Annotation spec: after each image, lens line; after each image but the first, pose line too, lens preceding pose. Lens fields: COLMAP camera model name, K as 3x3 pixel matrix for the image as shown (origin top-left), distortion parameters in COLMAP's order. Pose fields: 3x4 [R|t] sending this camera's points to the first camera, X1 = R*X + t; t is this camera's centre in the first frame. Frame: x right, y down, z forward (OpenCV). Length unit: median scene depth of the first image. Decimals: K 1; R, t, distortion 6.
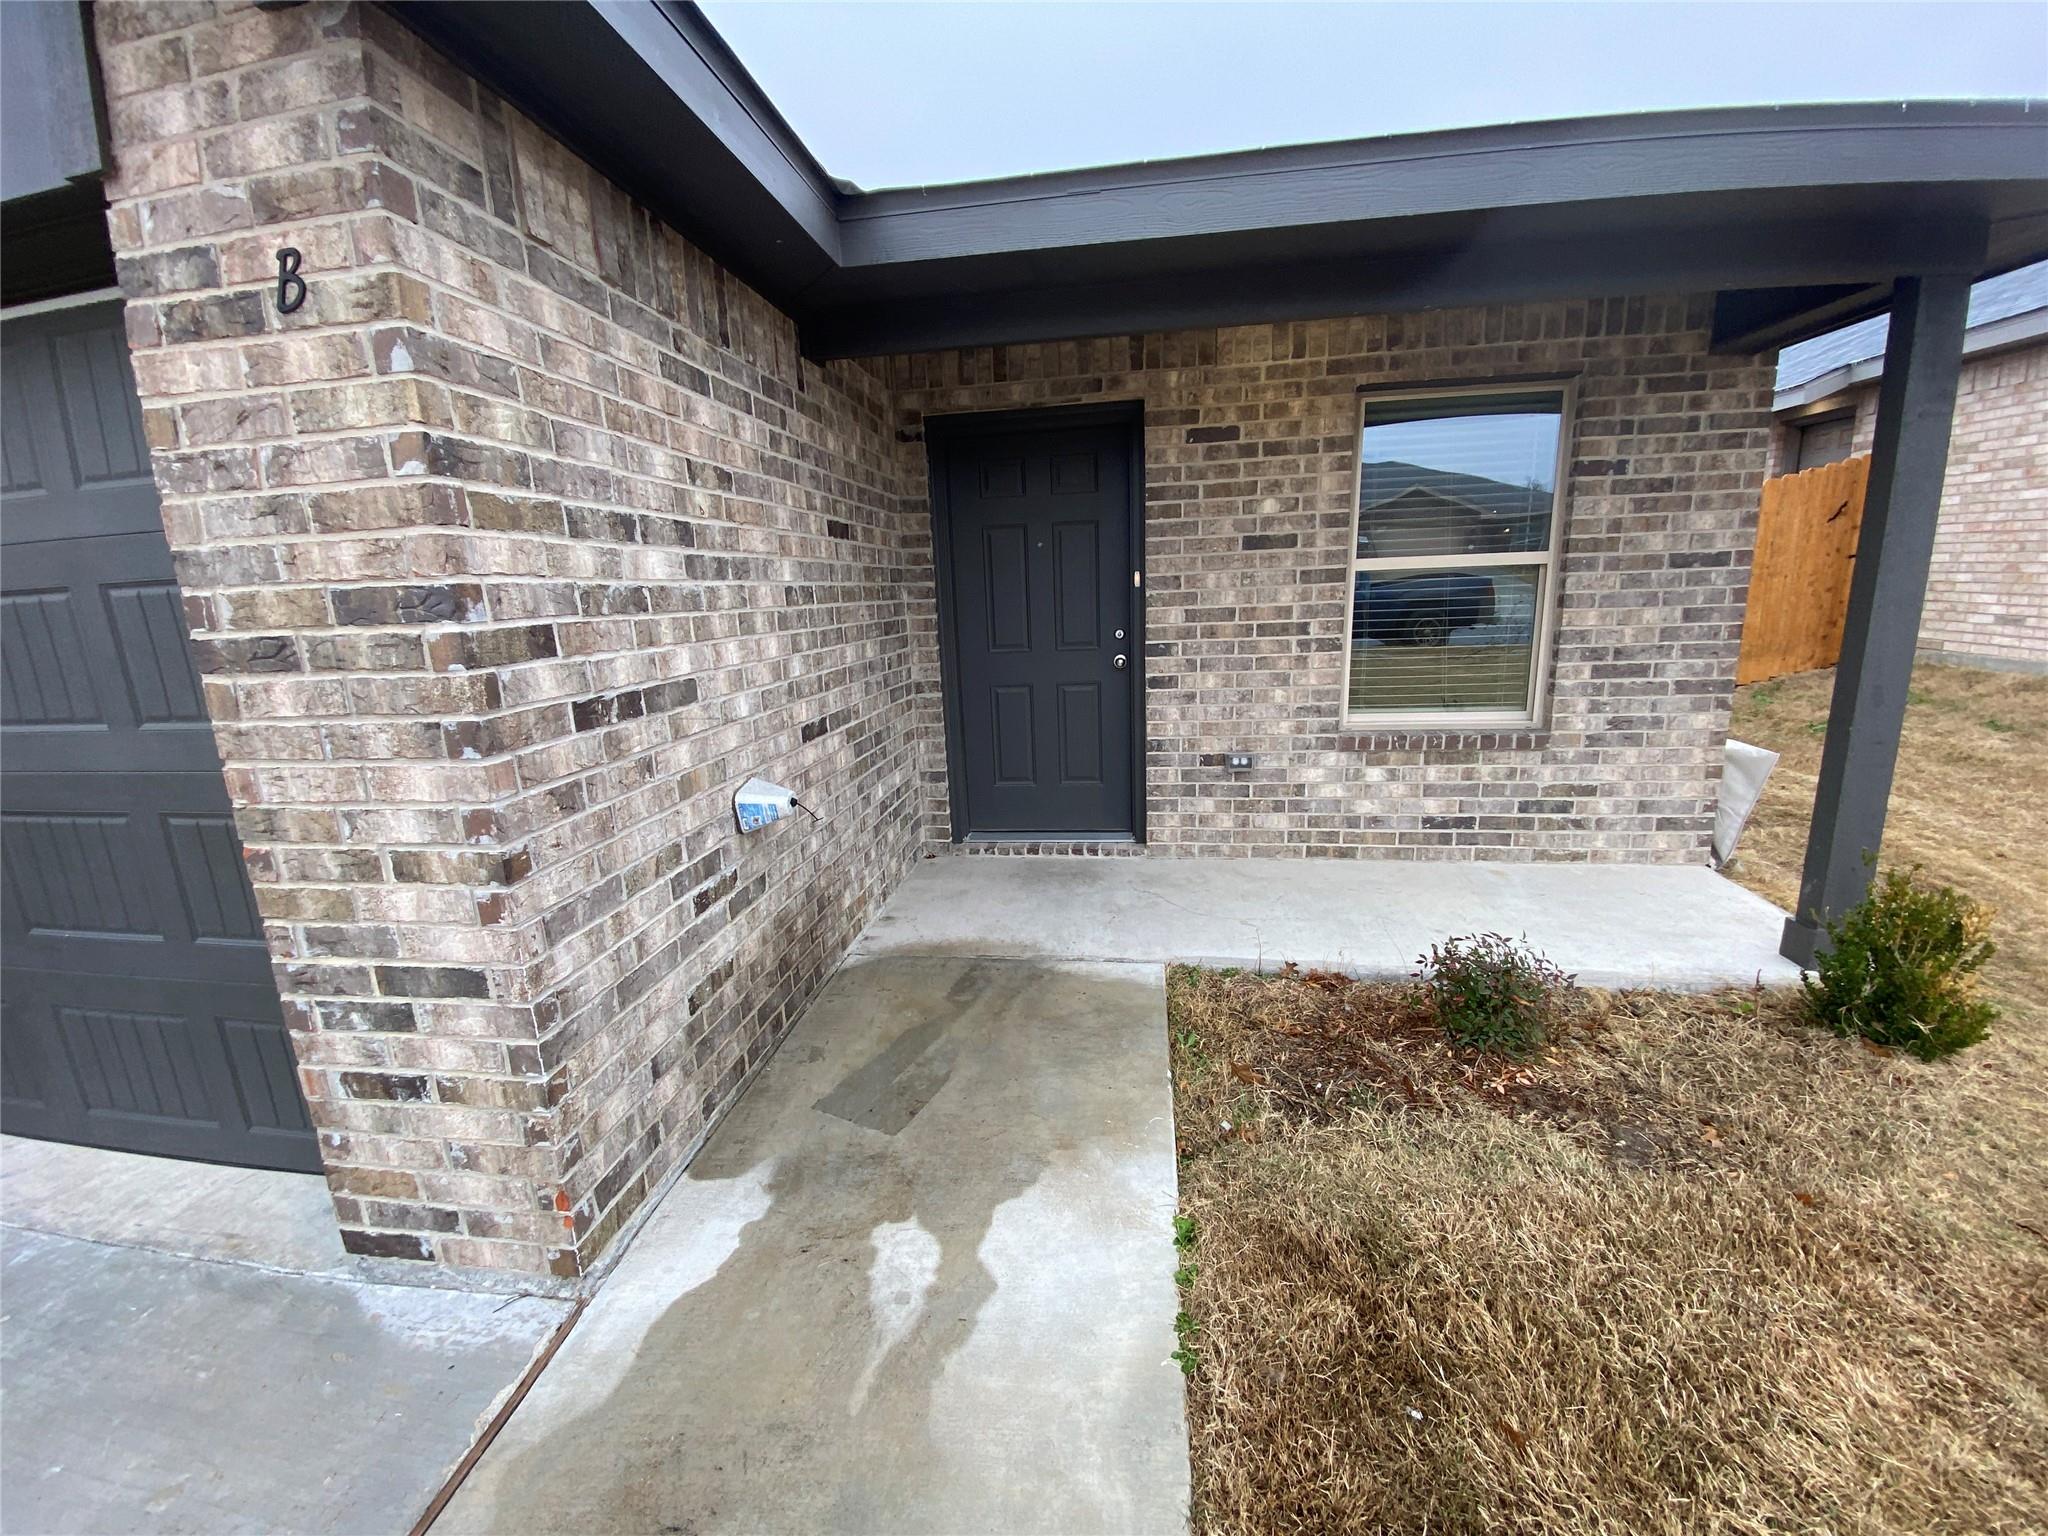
lens RADIAL K [[827.4, 0, 1024.5], [0, 827.4, 778.6], [0, 0, 1]] dist [0.013947, -0.016487]
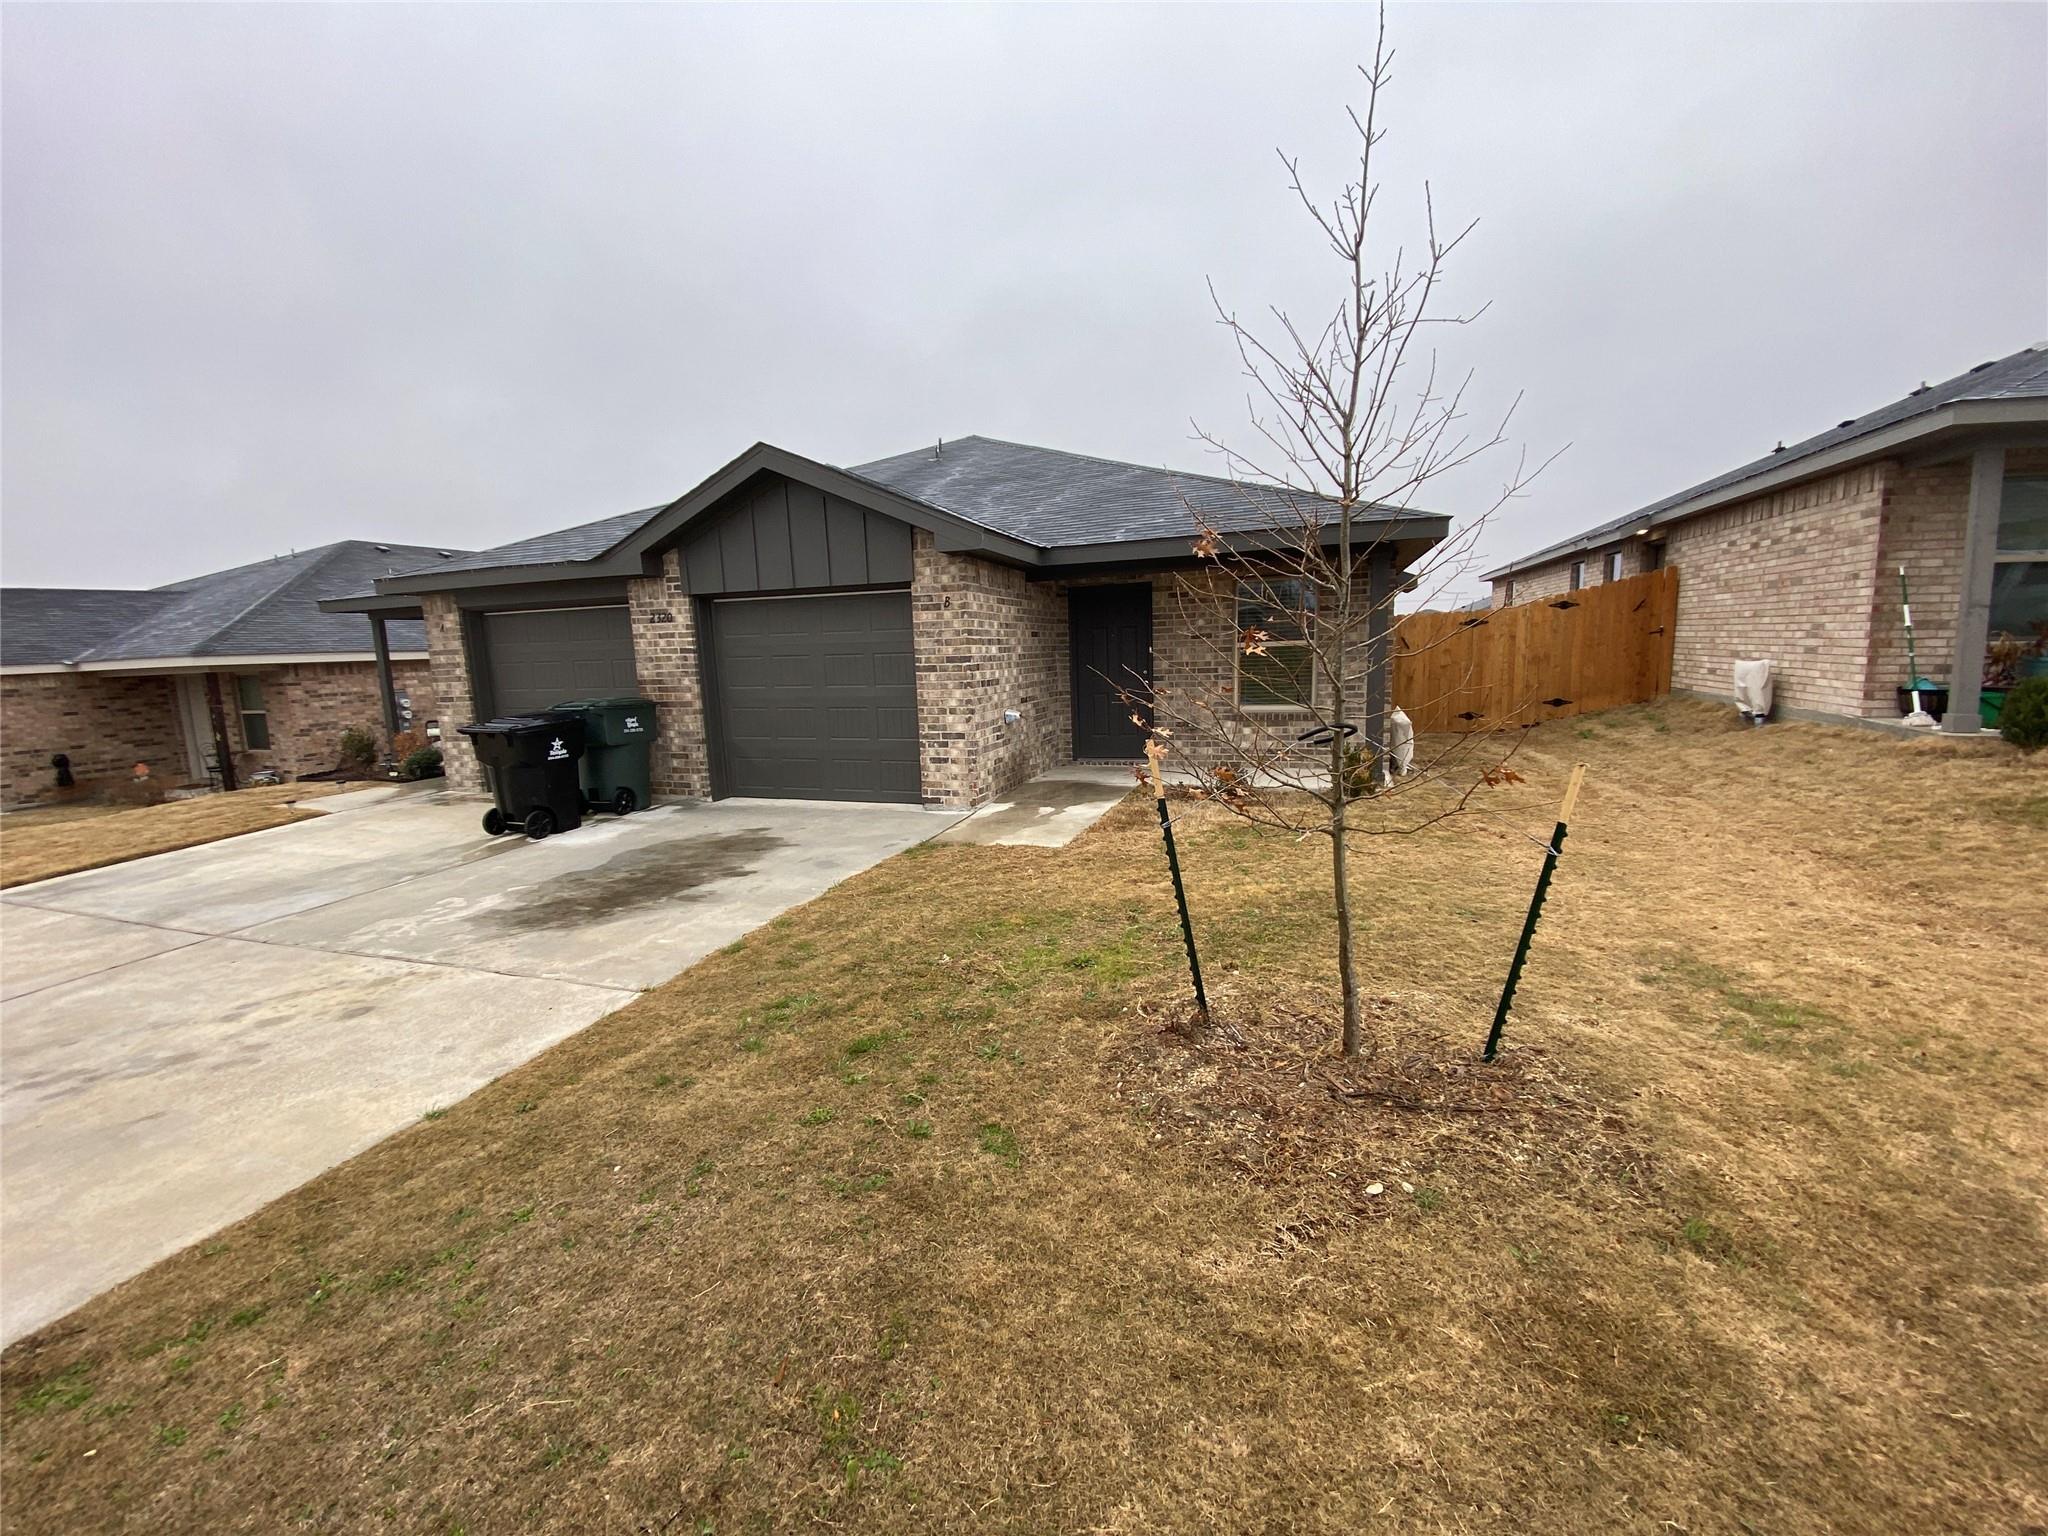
lens RADIAL K [[827.4, 0, 1020.3], [0, 827.4, 765.9], [0, 0, 1]] dist [0.013947, -0.016487]
pose [[0.980584, 0.032688, -0.193355, 0.506301], [-0.047658, 0.996172, -0.073283, 0.626991], [0.190219, 0.081076, 0.978388, -3.027121]]
